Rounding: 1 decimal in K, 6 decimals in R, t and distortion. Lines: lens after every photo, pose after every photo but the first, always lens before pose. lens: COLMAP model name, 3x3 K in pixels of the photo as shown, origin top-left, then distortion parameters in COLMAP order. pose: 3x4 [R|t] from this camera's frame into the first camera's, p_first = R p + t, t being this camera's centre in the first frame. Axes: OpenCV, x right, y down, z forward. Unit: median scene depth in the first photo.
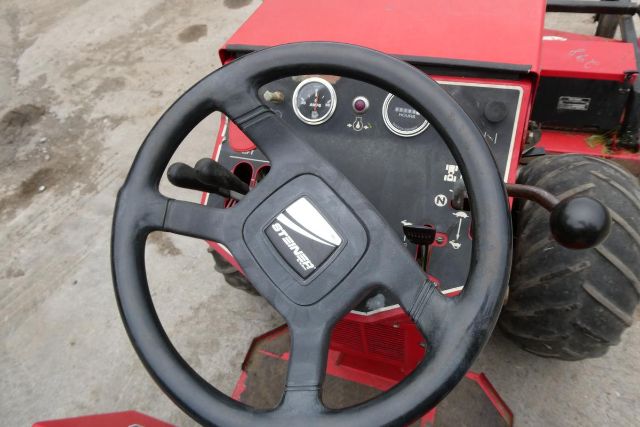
lens RADIAL K [[472.7, 0, 317.8], [0, 472.7, 203.2], [0, 0, 1]] dist [0.009316, 0.010699]
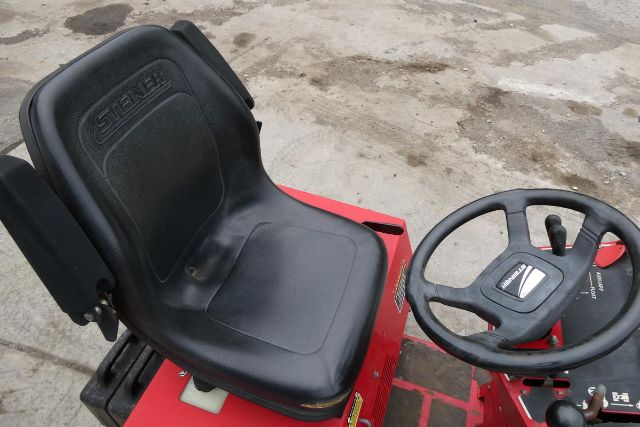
lens RADIAL K [[472.7, 0, 317.8], [0, 472.7, 203.2], [0, 0, 1]] dist [0.009316, 0.010699]
pose [[0.011149, 0.797111, -0.603730, 0.620246], [-0.806116, 0.364408, 0.466245, -0.190440], [0.591653, 0.481478, 0.646626, -0.539488]]
